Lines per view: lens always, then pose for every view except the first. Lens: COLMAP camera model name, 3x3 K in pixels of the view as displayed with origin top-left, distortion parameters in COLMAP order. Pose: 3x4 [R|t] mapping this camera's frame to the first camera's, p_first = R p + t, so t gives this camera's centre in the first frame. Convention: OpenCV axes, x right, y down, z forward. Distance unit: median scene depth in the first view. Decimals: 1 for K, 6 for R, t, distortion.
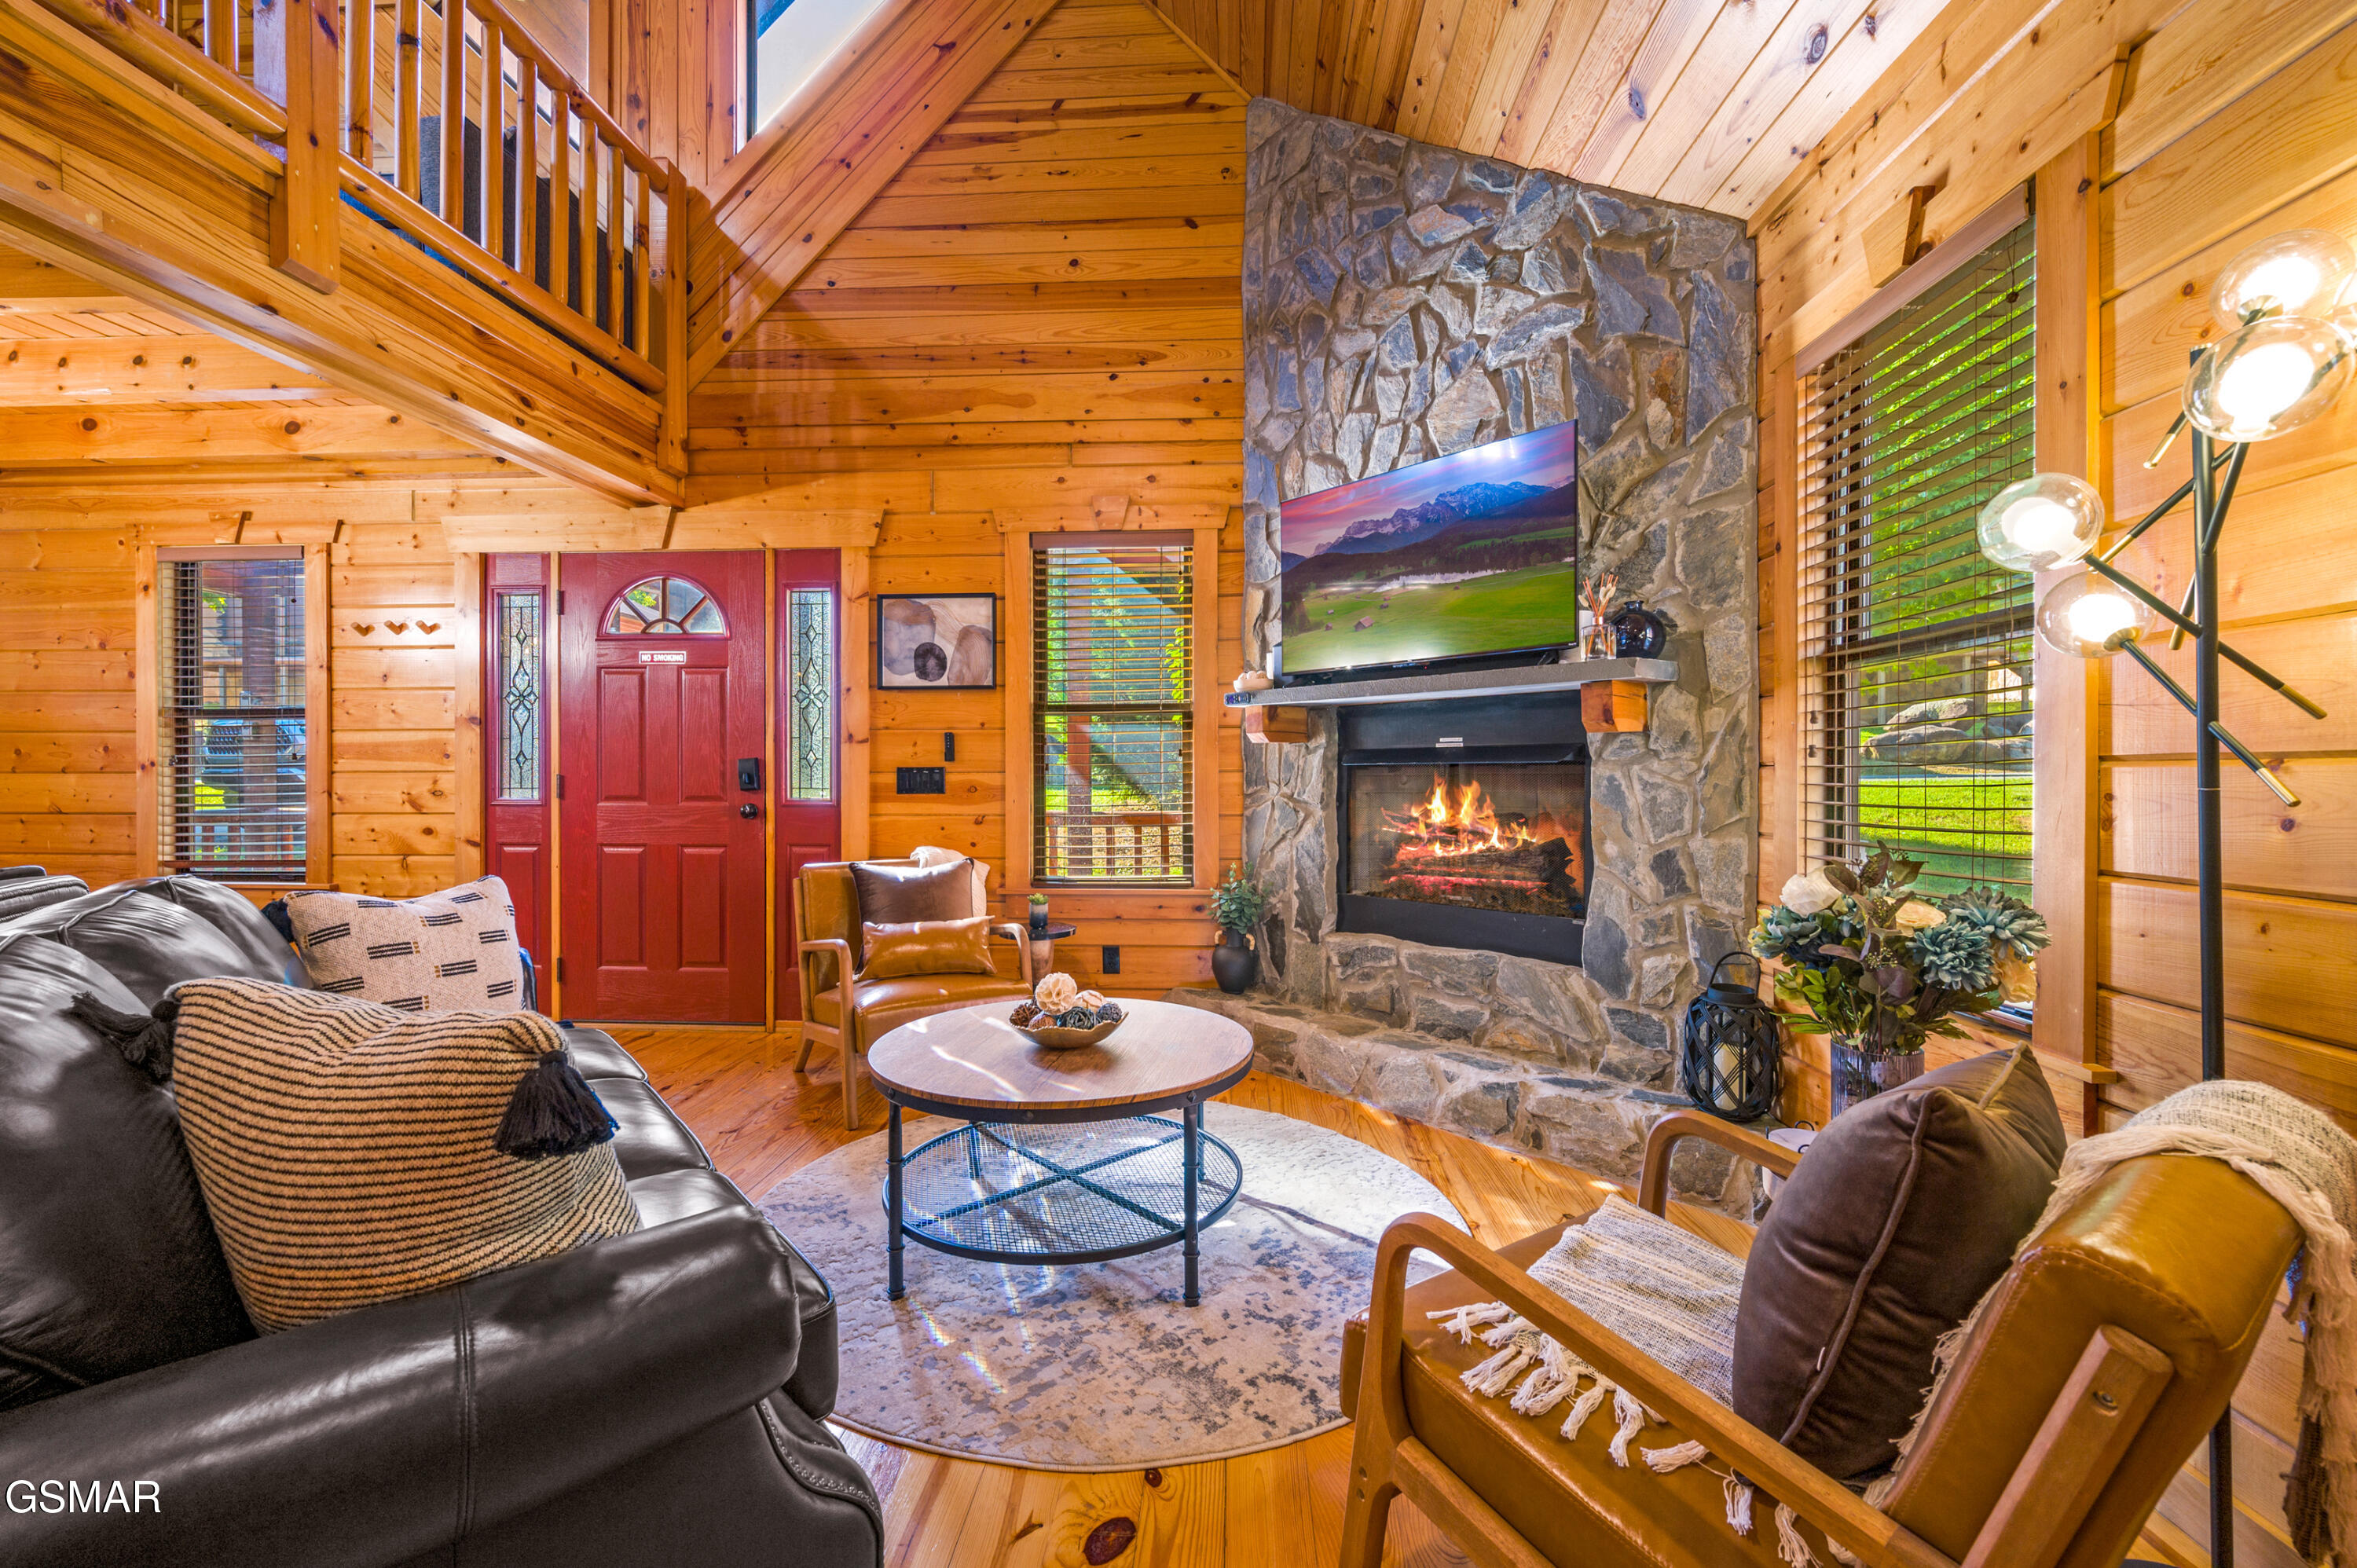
lens RADIAL K [[960.1, 0, 1178.5], [0, 960.1, 784.0], [0, 0, 1]] dist [0.000417, -0.000361]
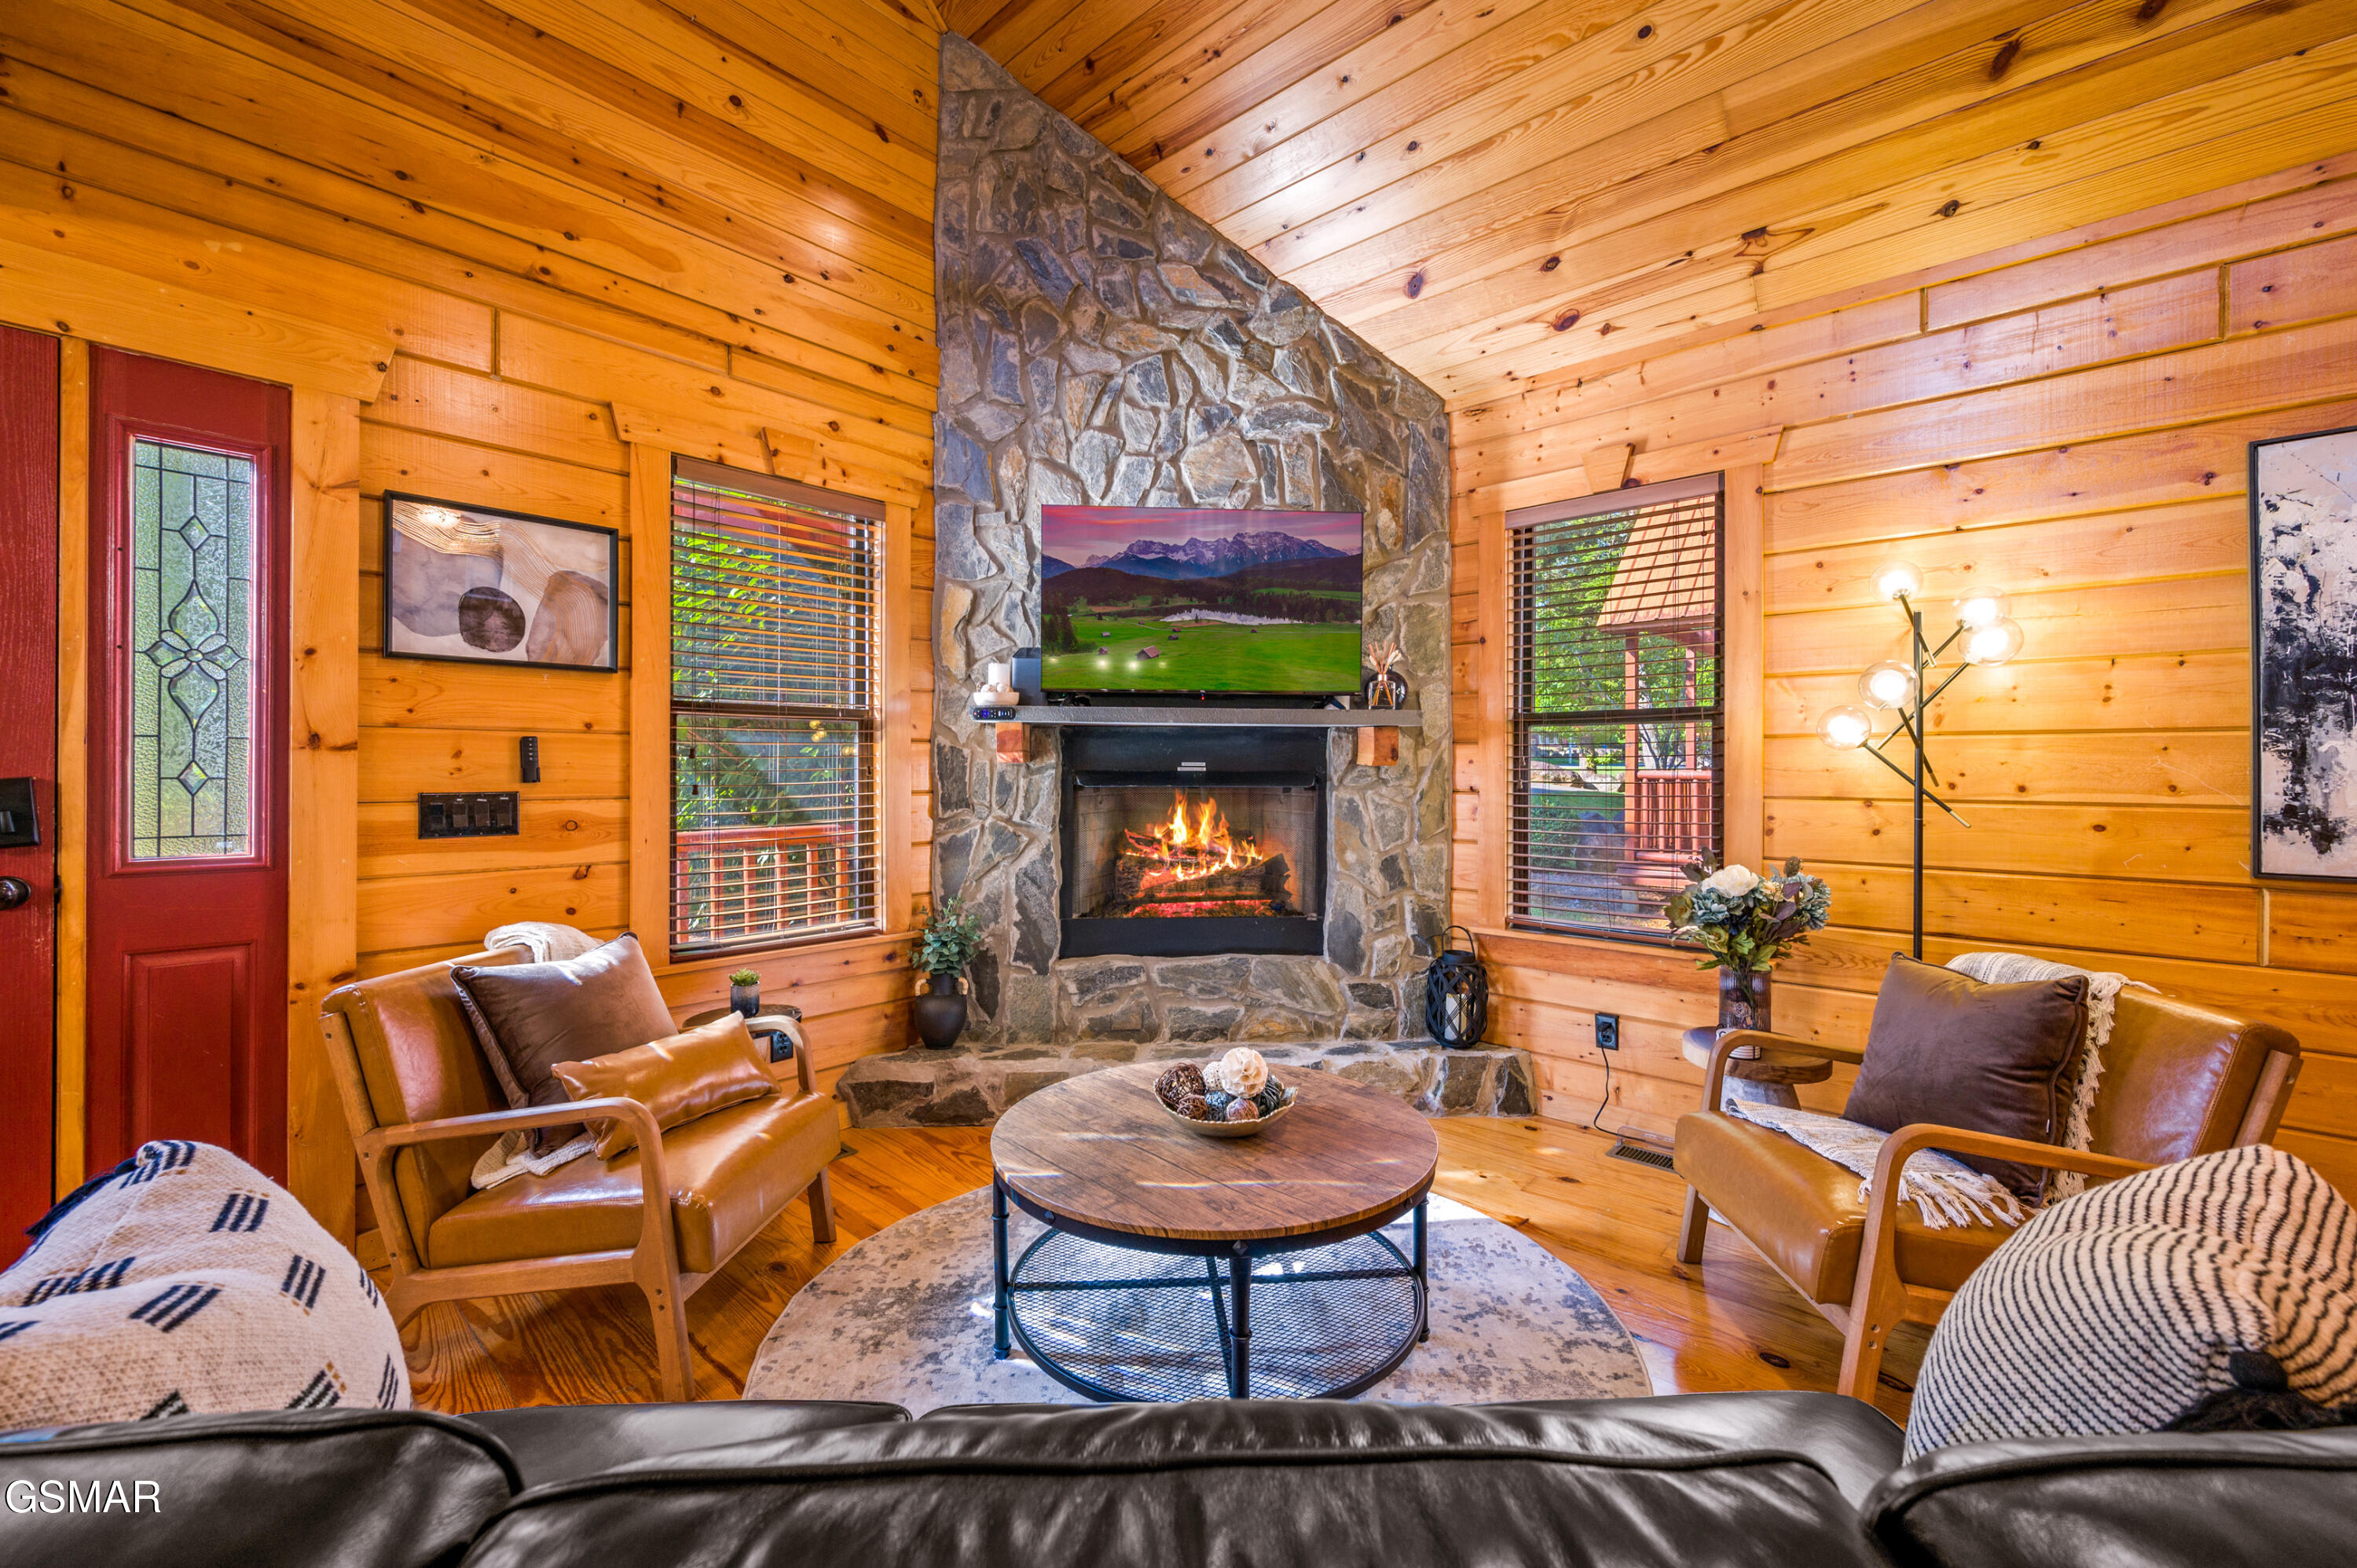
lens RADIAL K [[949.1, 0, 1187.9], [0, 949.1, 772.9], [0, 0, 1]] dist [0.000462, -0.000145]
pose [[0.620962, 0.000676, 0.783841, -0.549832], [0.002052, 0.999995, -0.002488, -0.033128], [-0.783838, 0.003153, 0.620957, 0.335750]]
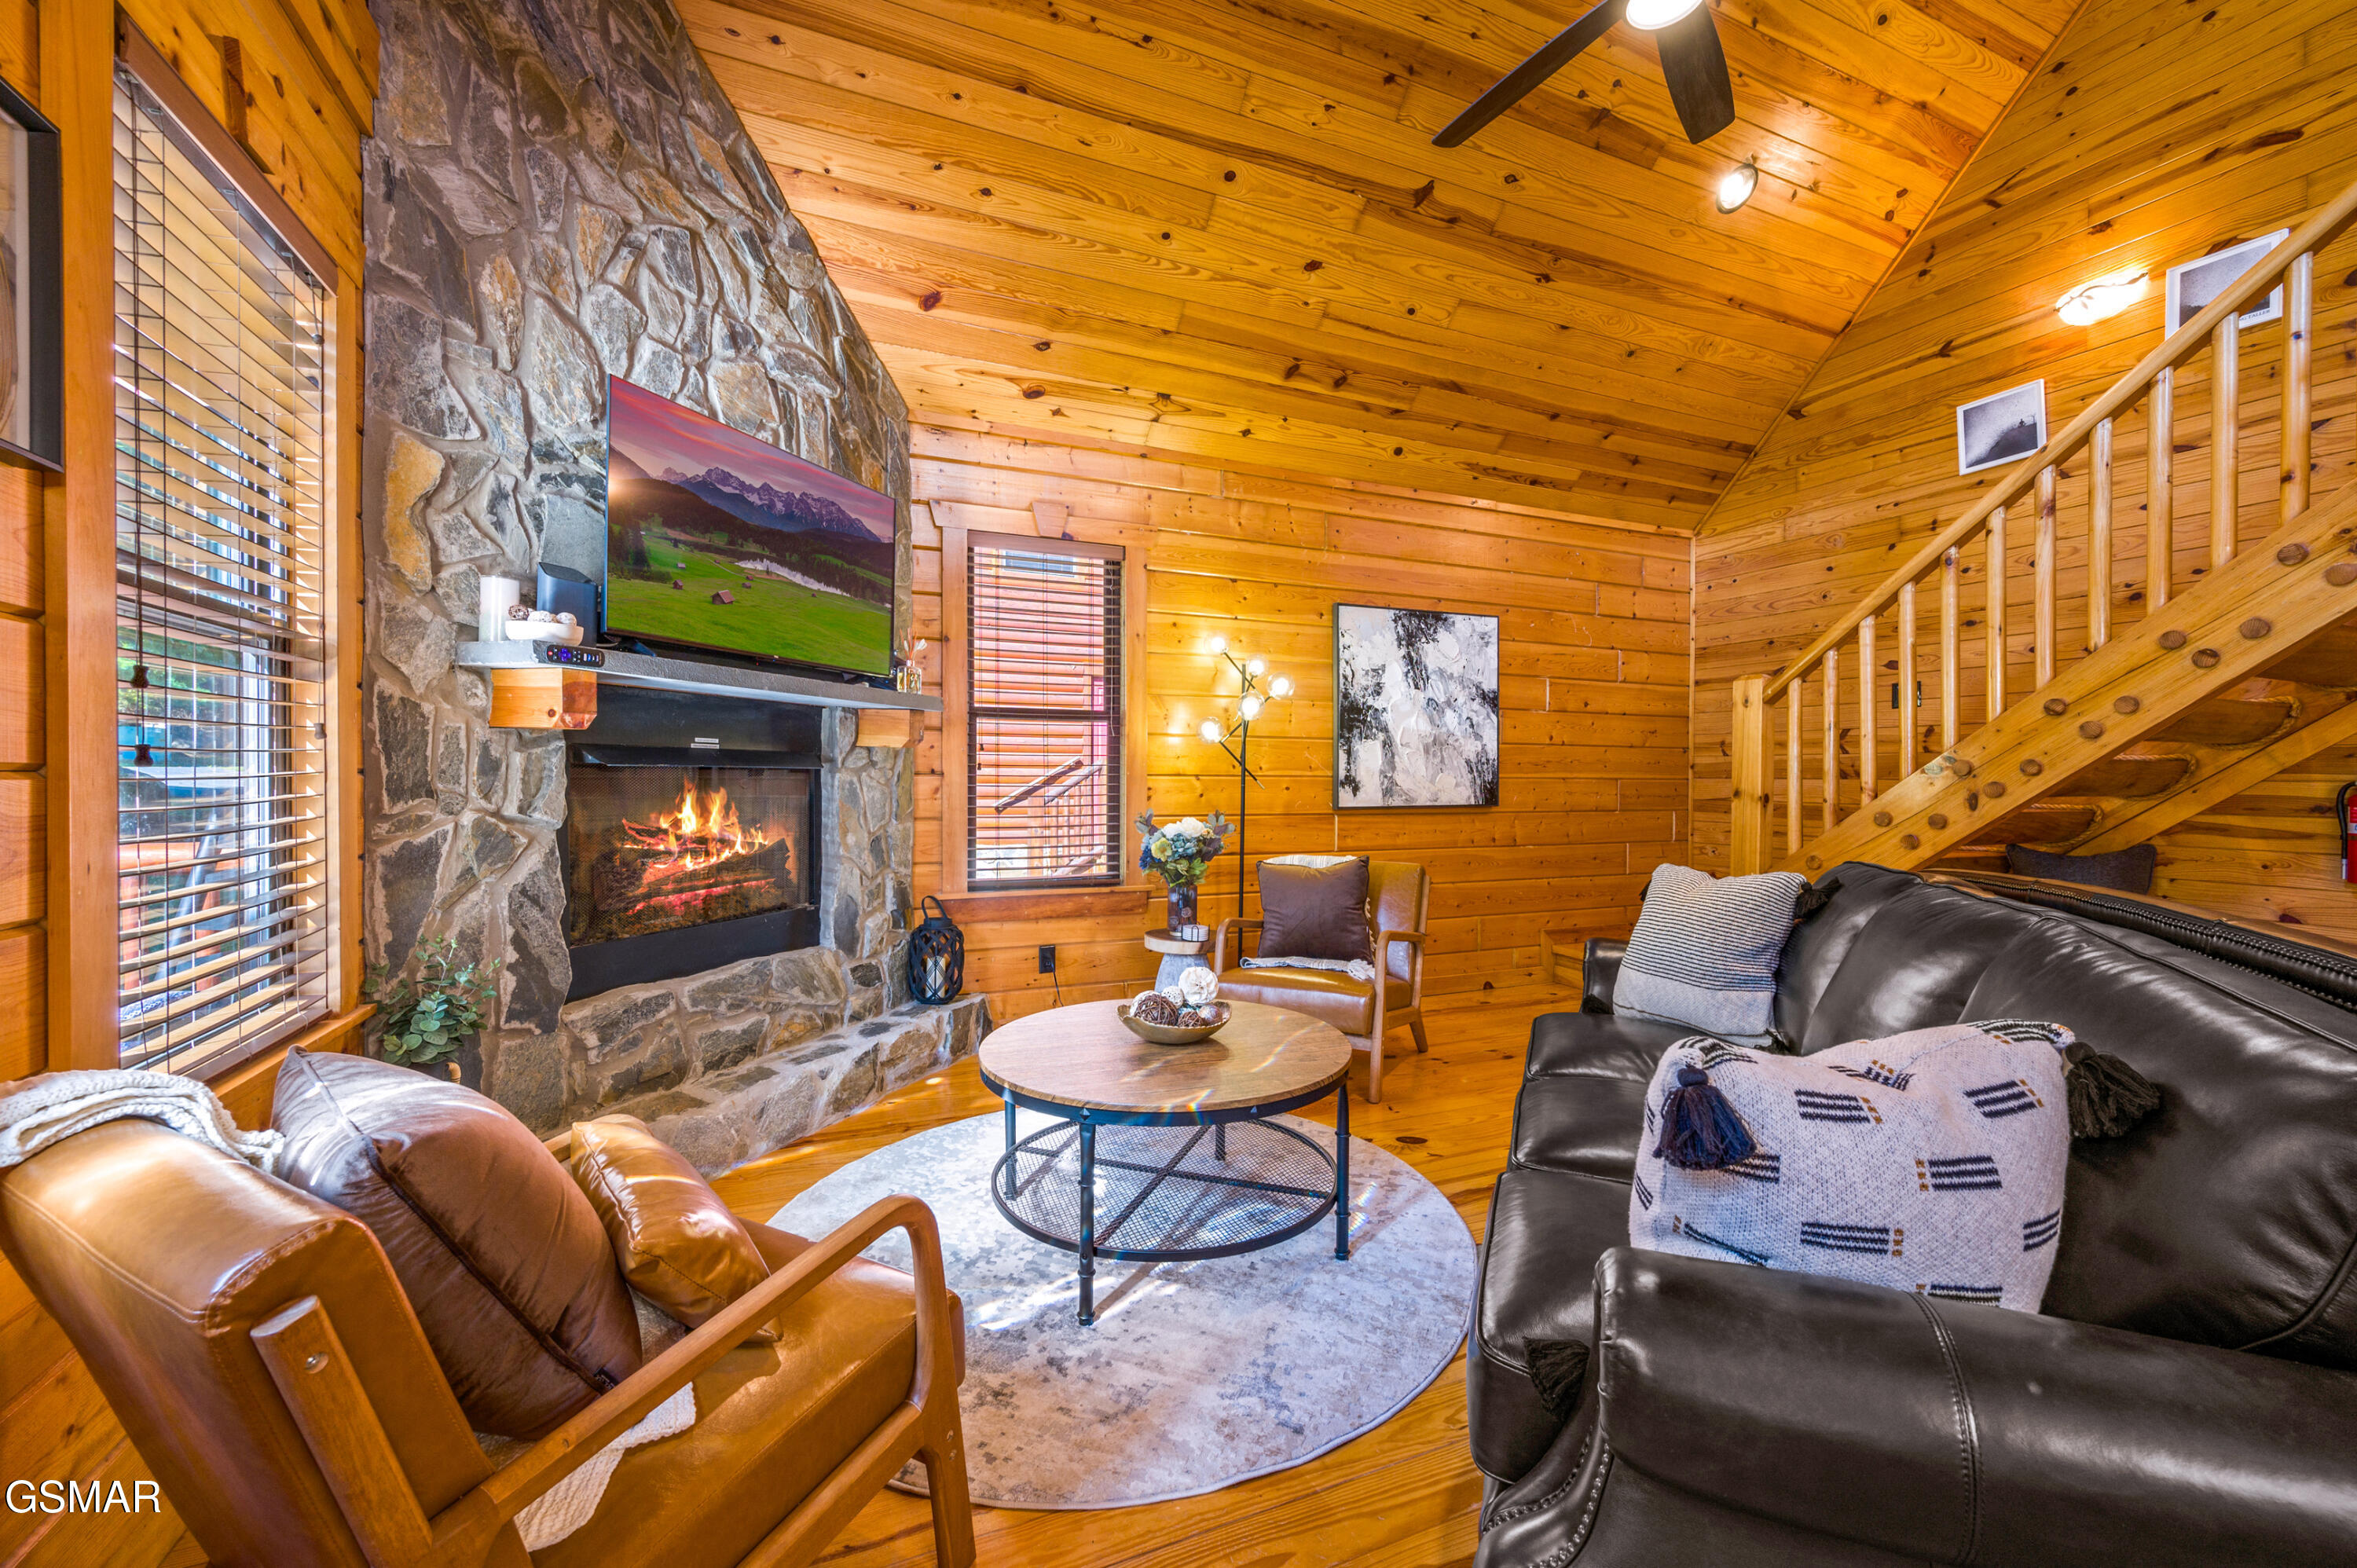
lens RADIAL K [[944.4, 0, 1178.5], [0, 944.4, 784.0], [0, 0, 1]] dist [0.000780, -0.000152]
pose [[-0.455047, -0.006623, 0.890443, -0.697531], [0.003451, 0.999952, 0.009200, -0.011487], [-0.890461, 0.007259, -0.455002, 0.994468]]
